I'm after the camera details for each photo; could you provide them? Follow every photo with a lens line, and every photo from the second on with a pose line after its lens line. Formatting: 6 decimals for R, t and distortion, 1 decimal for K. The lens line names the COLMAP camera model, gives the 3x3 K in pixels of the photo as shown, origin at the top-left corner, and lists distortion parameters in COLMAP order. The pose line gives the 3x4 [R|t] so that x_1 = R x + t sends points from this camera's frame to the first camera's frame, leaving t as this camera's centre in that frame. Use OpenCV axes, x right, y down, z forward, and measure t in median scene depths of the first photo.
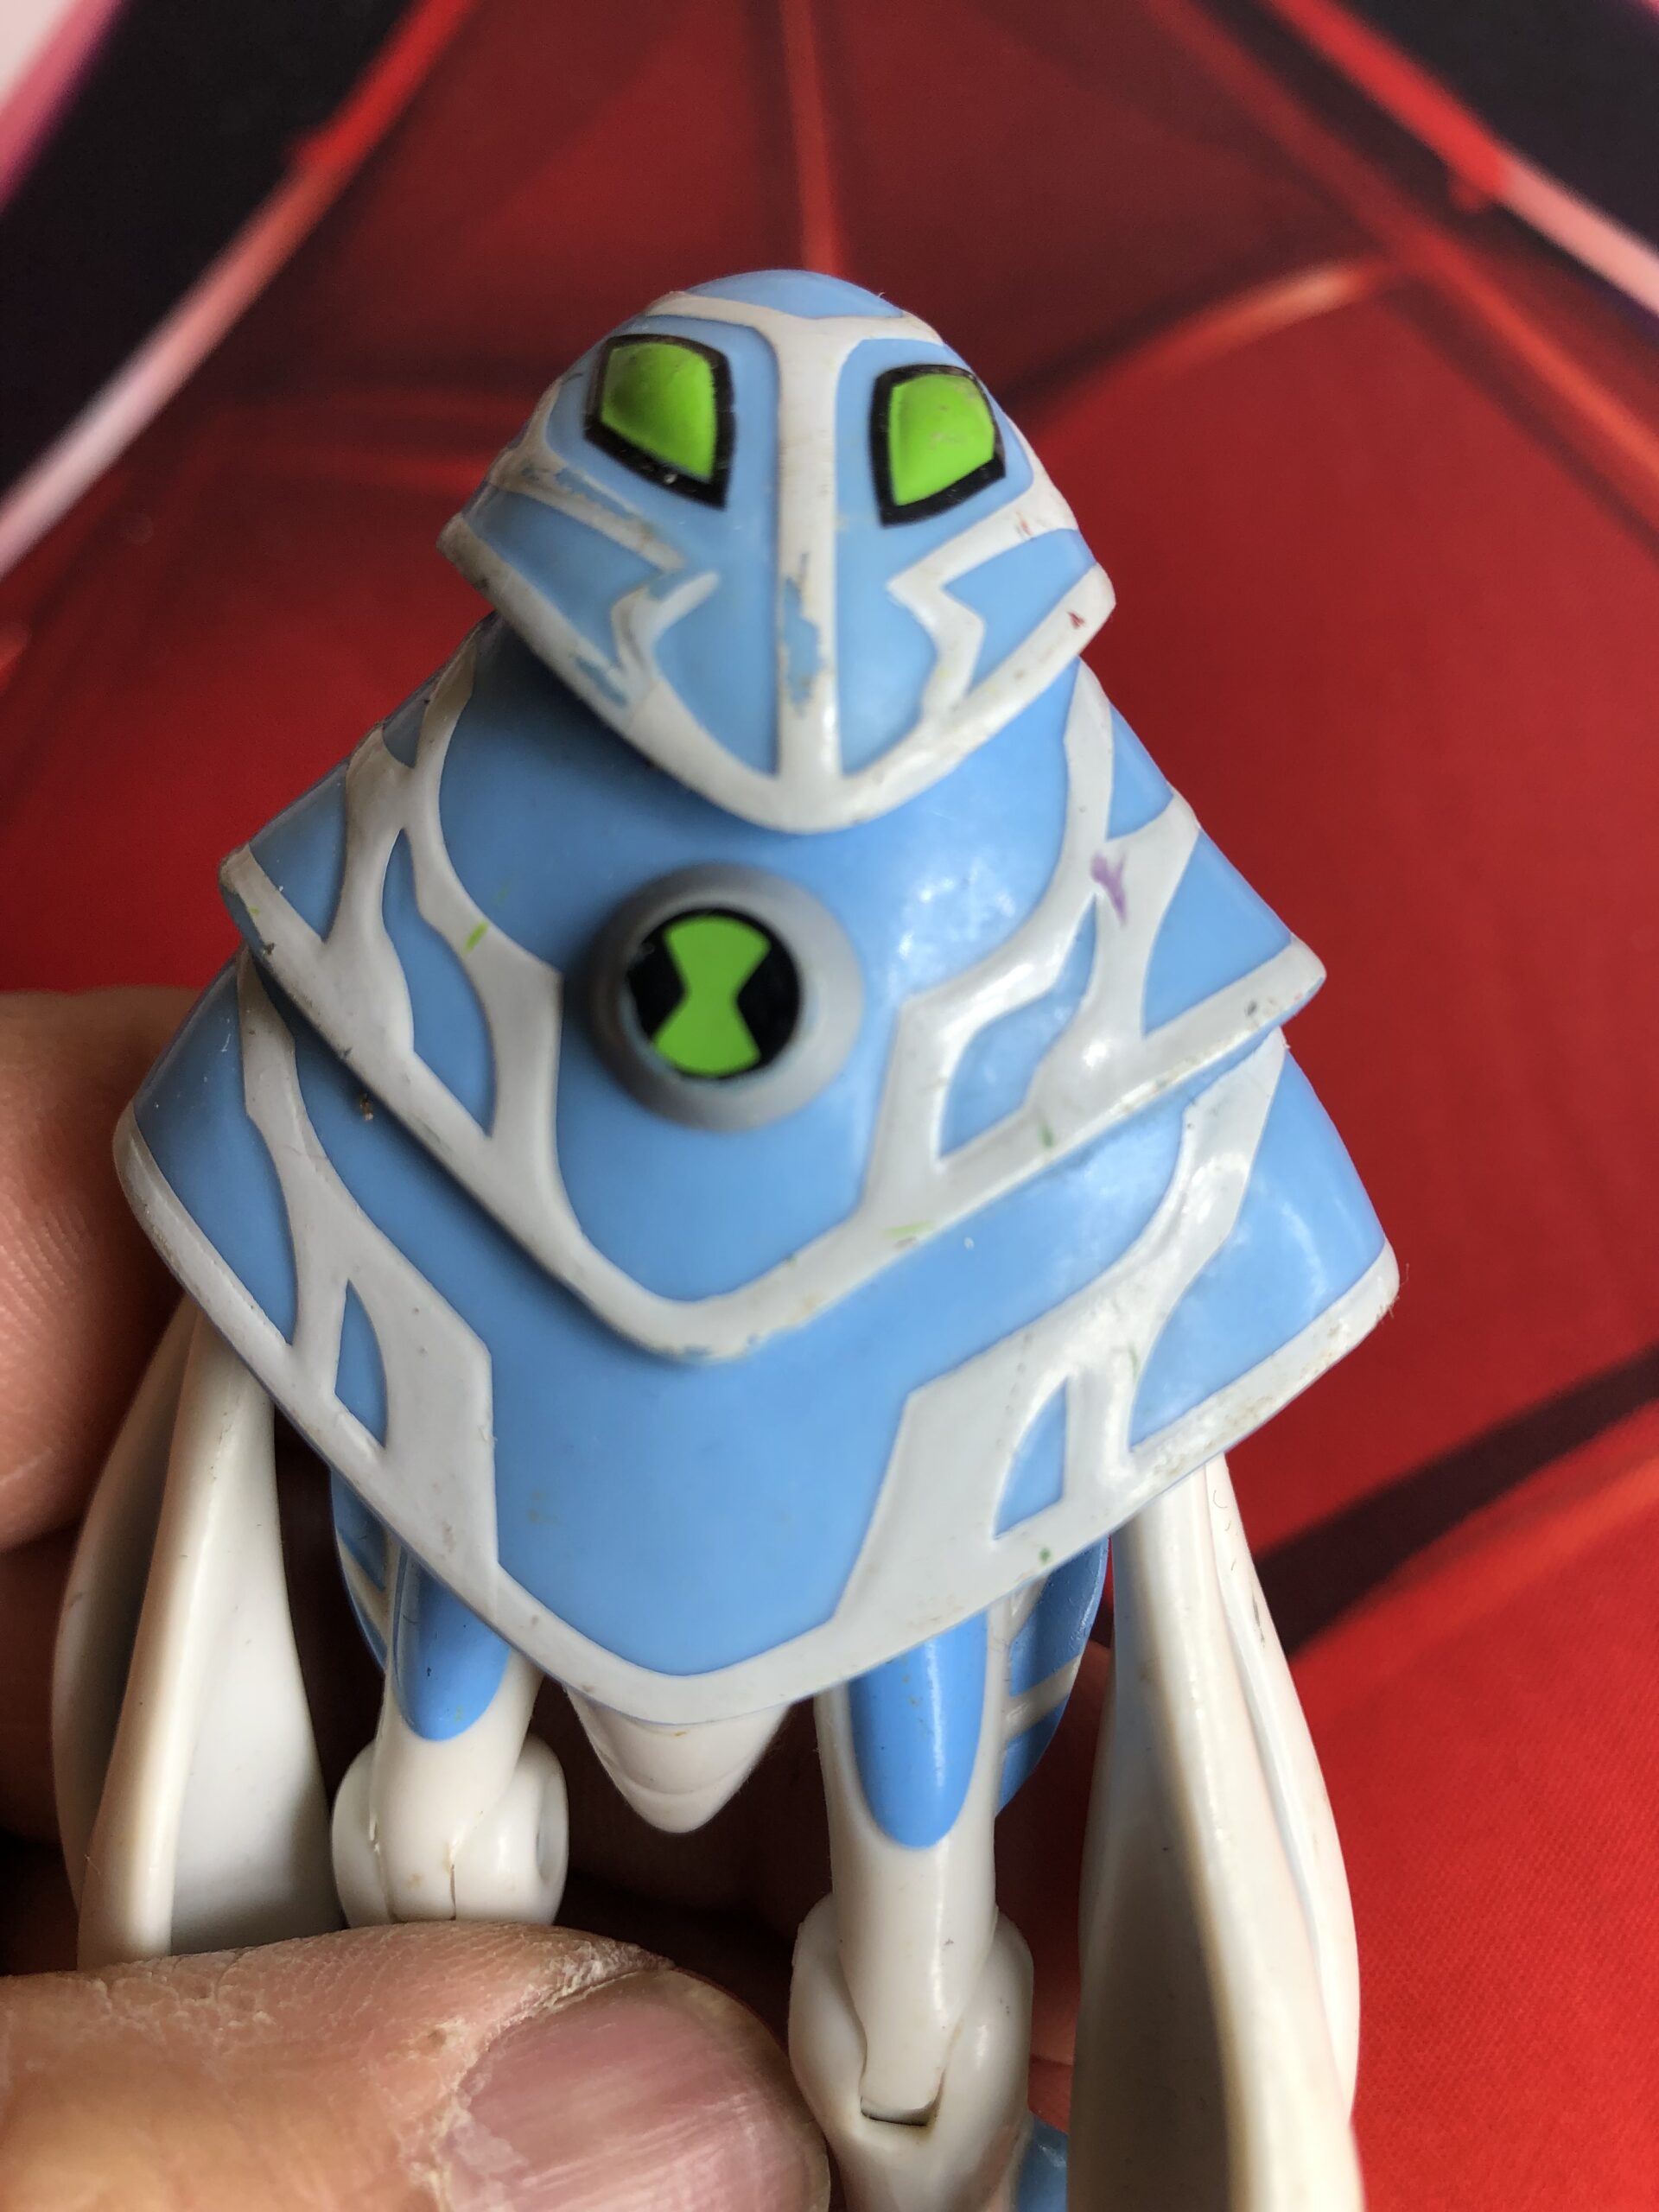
lens RADIAL K [[1966.9, 0, 829.5], [0, 1966.9, 1106.0], [0, 0, 1]] dist [-0.002671, -0.001277]
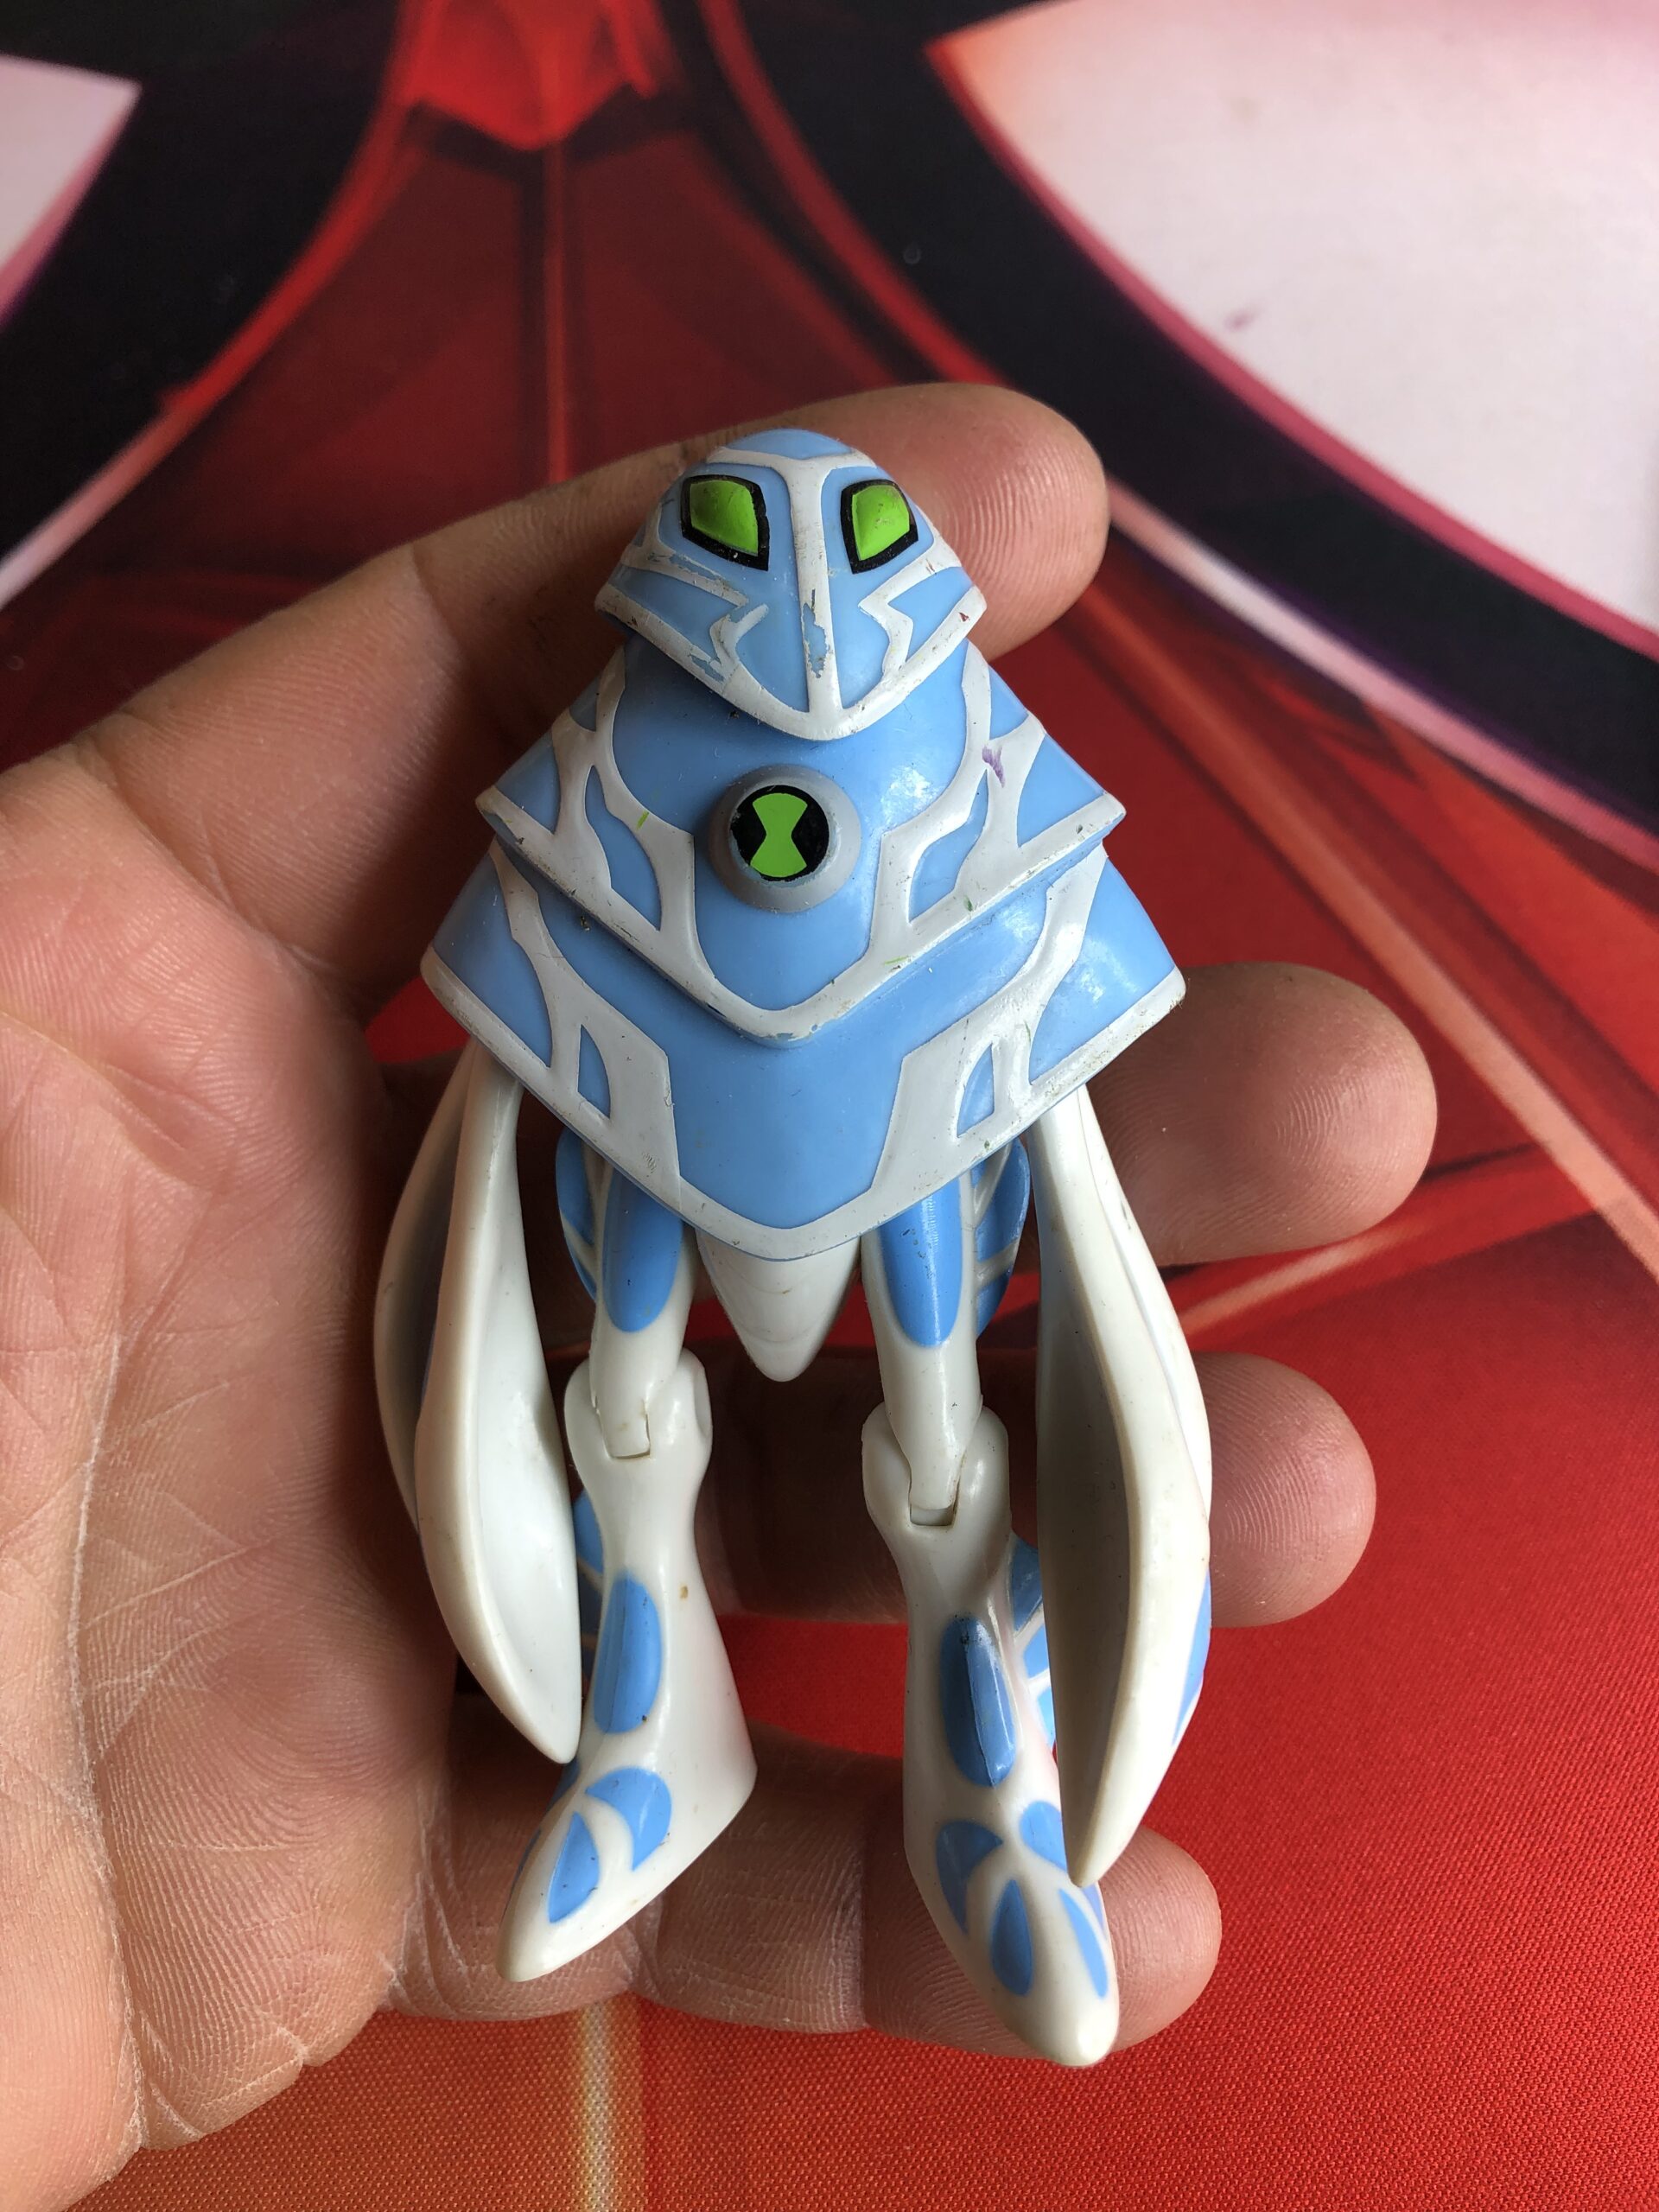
lens RADIAL K [[1818.6, 0, 829.5], [0, 1818.6, 1106.0], [0, 0, 1]] dist [0.053226, -0.001481]
pose [[0.996876, -0.078194, 0.011169, -0.049268], [0.078221, 0.996934, -0.001988, 0.188734], [-0.010979, 0.002855, 0.999936, -0.655657]]
